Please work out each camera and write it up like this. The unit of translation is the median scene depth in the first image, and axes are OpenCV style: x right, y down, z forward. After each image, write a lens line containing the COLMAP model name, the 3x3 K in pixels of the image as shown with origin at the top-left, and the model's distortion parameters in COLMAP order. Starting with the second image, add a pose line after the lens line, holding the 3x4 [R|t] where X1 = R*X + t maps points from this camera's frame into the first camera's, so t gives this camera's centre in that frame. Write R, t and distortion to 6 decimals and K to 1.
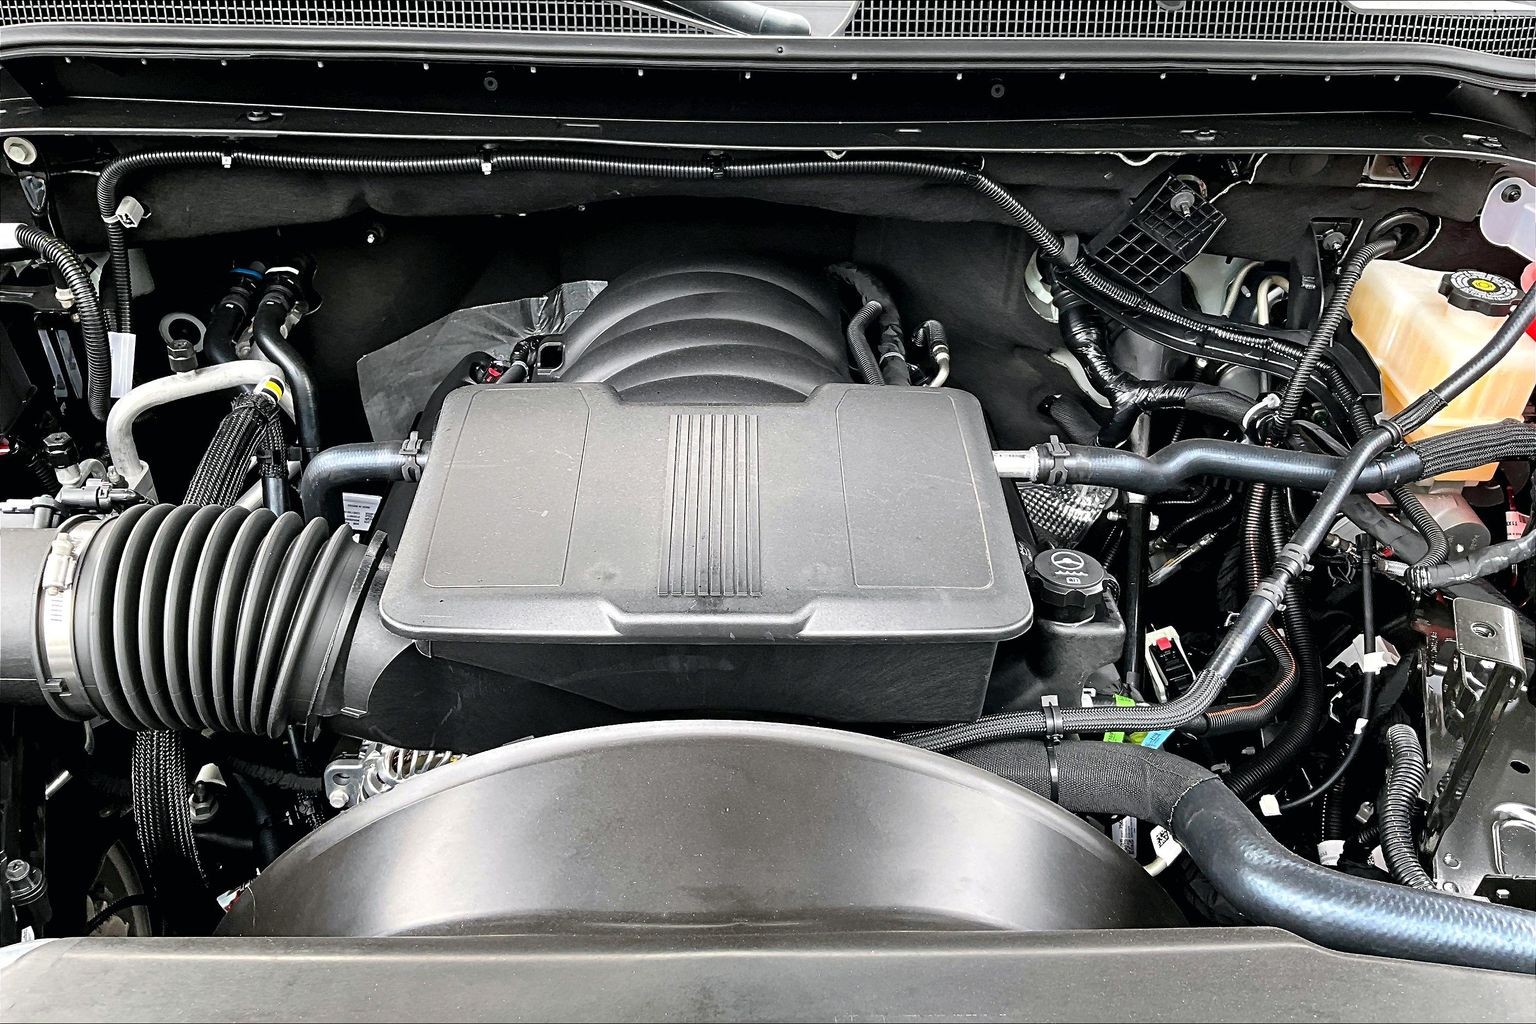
lens RADIAL K [[1272.1, 0, 768.0], [0, 1272.1, 512.0], [0, 0, 1]] dist [0.146458, -0.290740]
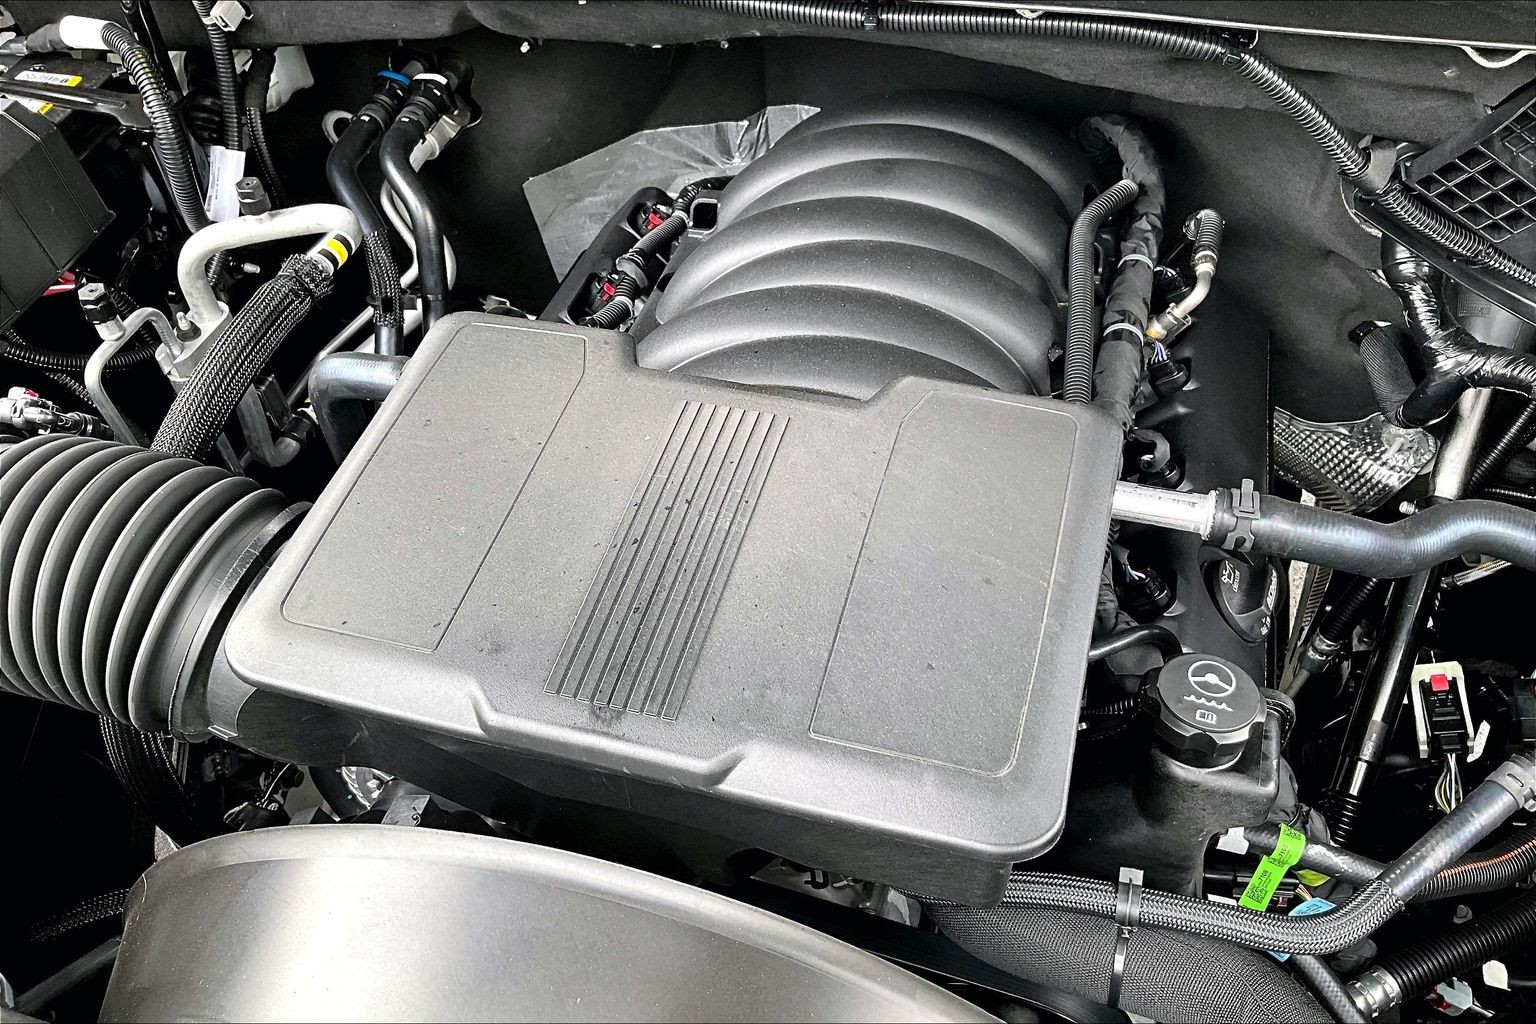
lens RADIAL K [[1277.0, 0, 768.0], [0, 1277.0, 512.0], [0, 0, 1]] dist [0.110797, -0.222162]
pose [[0.951263, 0.173417, -0.255001, 0.118002], [-0.121079, 0.970531, 0.208347, -0.116916], [0.283618, -0.167318, 0.944228, 0.201619]]
